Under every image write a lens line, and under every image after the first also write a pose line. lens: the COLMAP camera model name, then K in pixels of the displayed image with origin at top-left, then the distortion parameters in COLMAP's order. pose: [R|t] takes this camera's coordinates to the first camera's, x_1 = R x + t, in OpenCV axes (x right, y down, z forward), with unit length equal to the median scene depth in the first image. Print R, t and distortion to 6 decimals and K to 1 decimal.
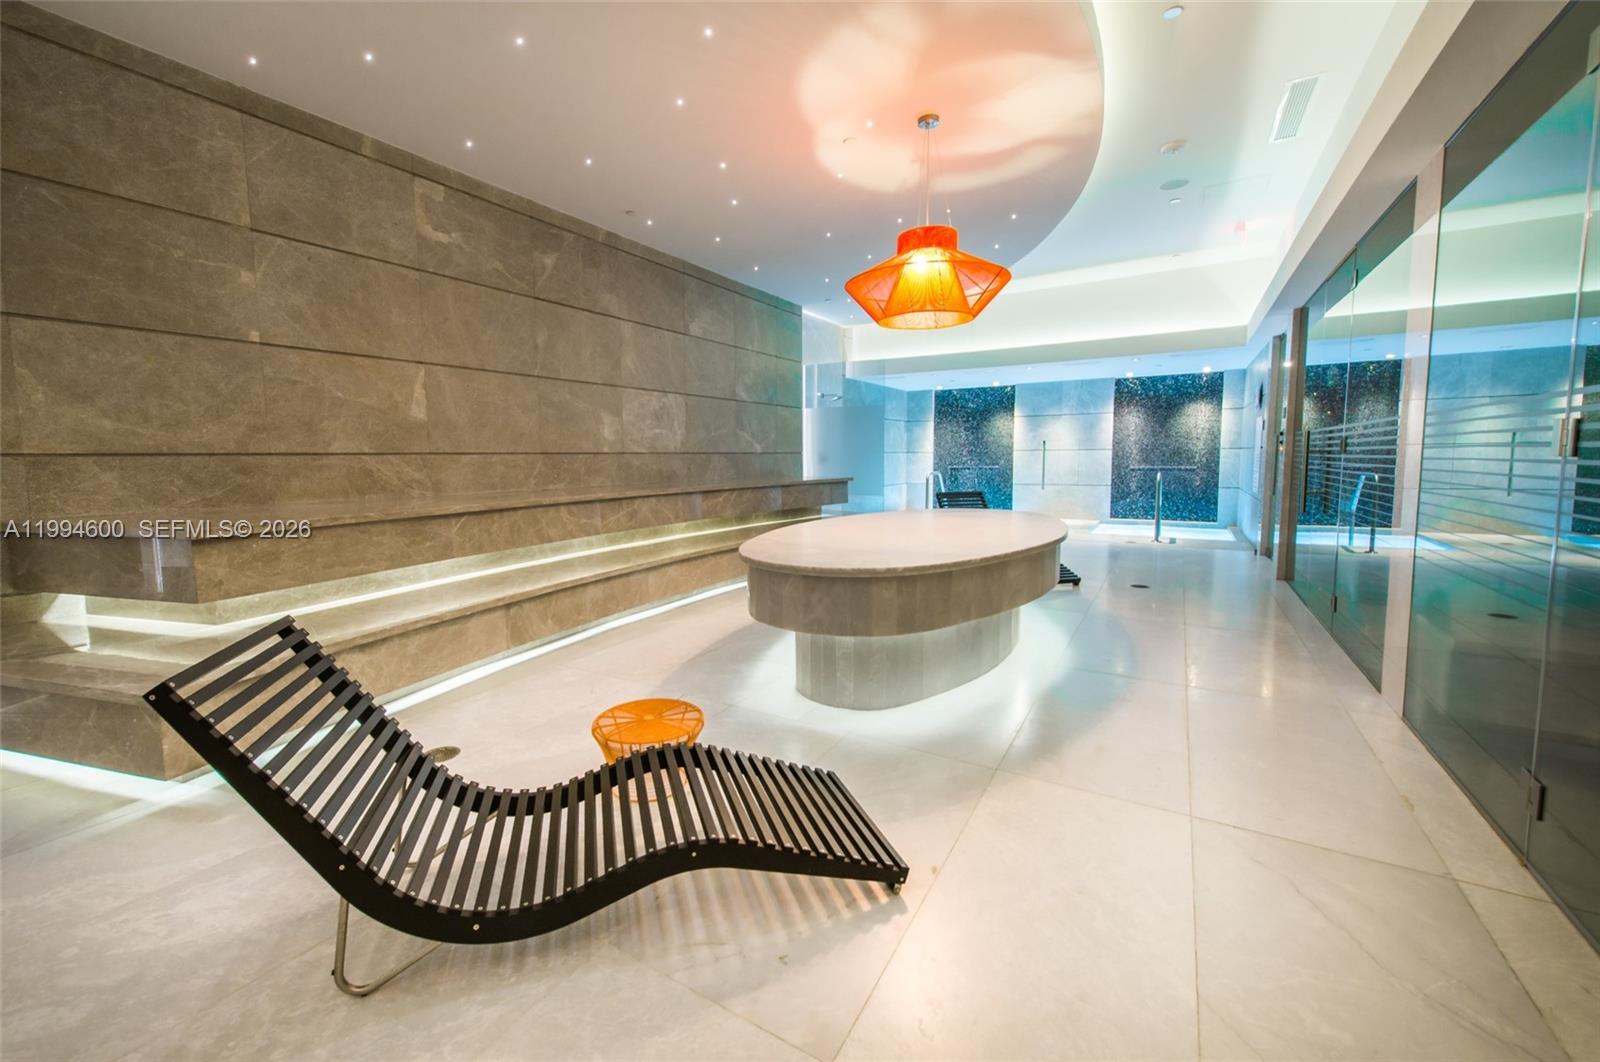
lens RADIAL K [[630.6, 0, 800.0], [0, 630.6, 531.0], [0, 0, 1]] dist [0.000402, 0.000014]
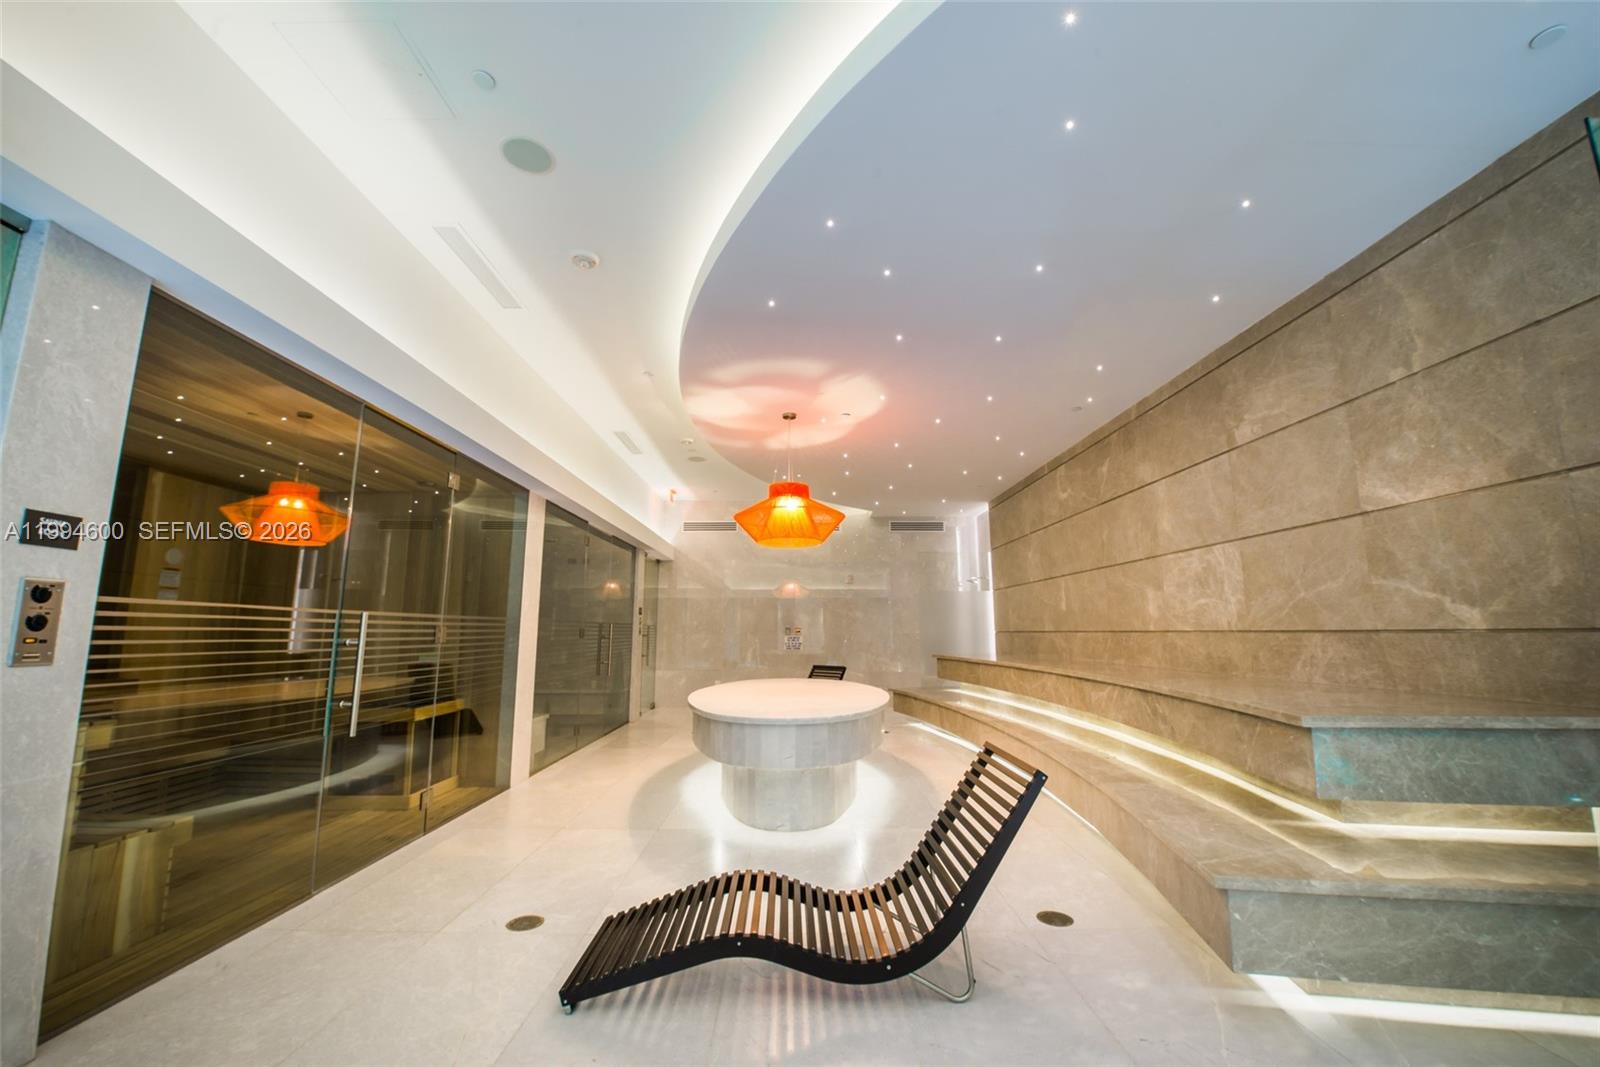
lens RADIAL K [[630.6, 0, 800.0], [0, 630.6, 533.5], [0, 0, 1]] dist [0.000402, 0.000014]
pose [[-0.858898, -0.058349, -0.508813, 0.578395], [-0.039277, 0.998067, -0.048155, -0.190106], [0.510639, -0.021376, -0.859529, 1.444149]]
